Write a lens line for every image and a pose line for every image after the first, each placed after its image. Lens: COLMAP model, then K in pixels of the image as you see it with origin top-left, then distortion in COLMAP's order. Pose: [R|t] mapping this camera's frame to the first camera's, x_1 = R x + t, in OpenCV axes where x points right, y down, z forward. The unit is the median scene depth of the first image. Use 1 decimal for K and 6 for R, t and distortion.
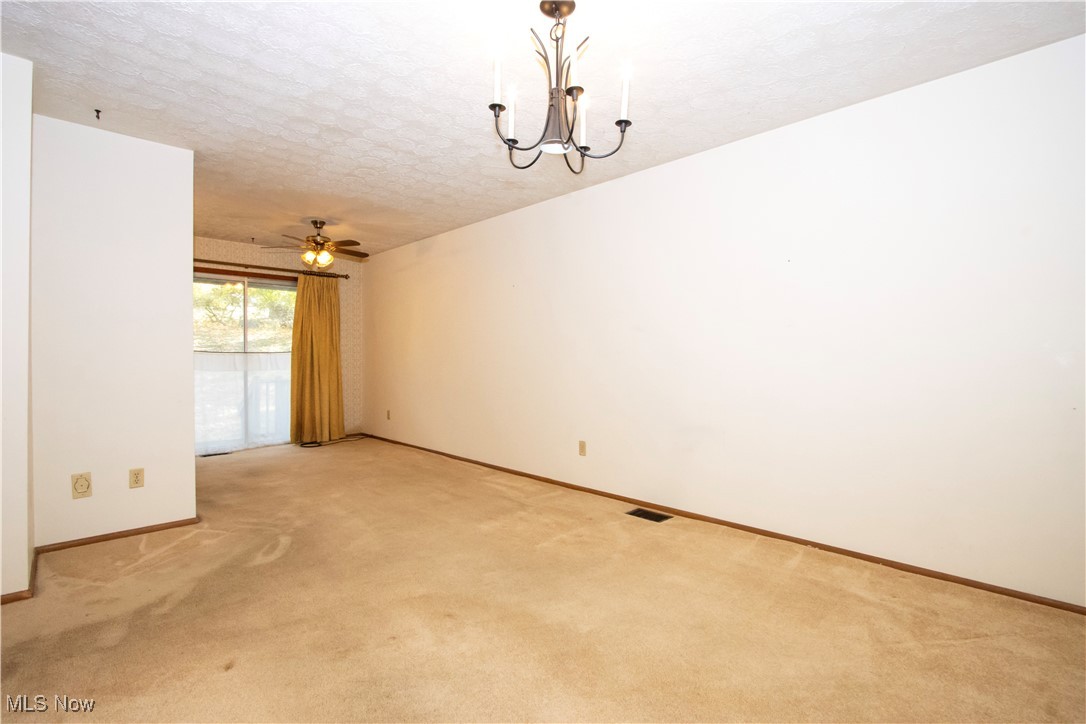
lens RADIAL K [[502.4, 0, 539.7], [0, 502.4, 359.5], [0, 0, 1]] dist [-0.017649, 0.001775]
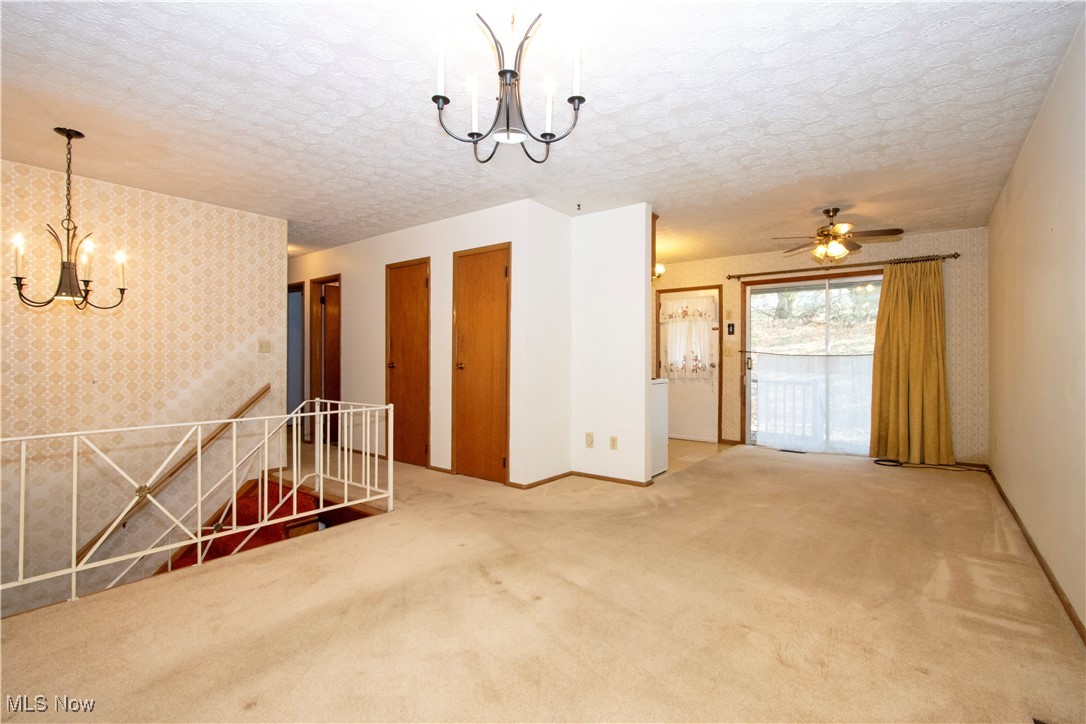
lens RADIAL K [[502.4, 0, 539.7], [0, 502.4, 359.5], [0, 0, 1]] dist [-0.017649, 0.001775]
pose [[0.130616, 0.000194, -0.991433, 0.301531], [-0.007520, 0.999971, -0.000795, -0.001061], [0.991404, 0.007559, 0.130614, 0.289396]]
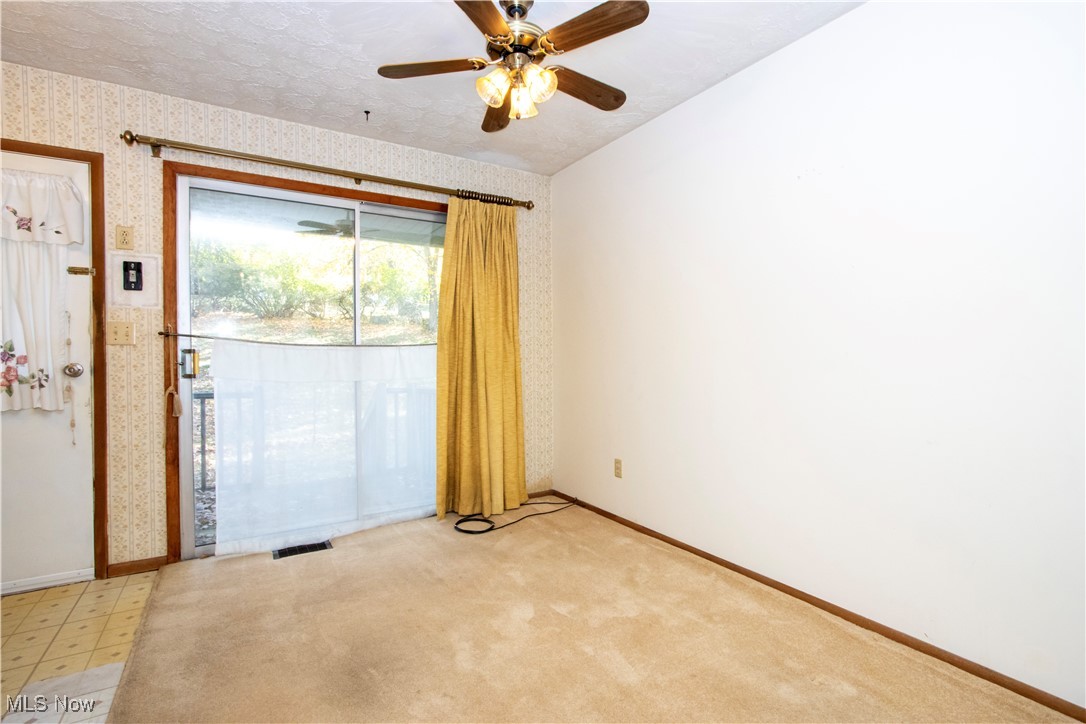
lens RADIAL K [[502.4, 0, 539.7], [0, 502.4, 359.5], [0, 0, 1]] dist [-0.017649, 0.001775]
pose [[0.975383, -0.002628, -0.220503, -0.271131], [0.004350, 0.999964, 0.007328, -0.002181], [0.220476, -0.008107, 0.975359, 0.500919]]
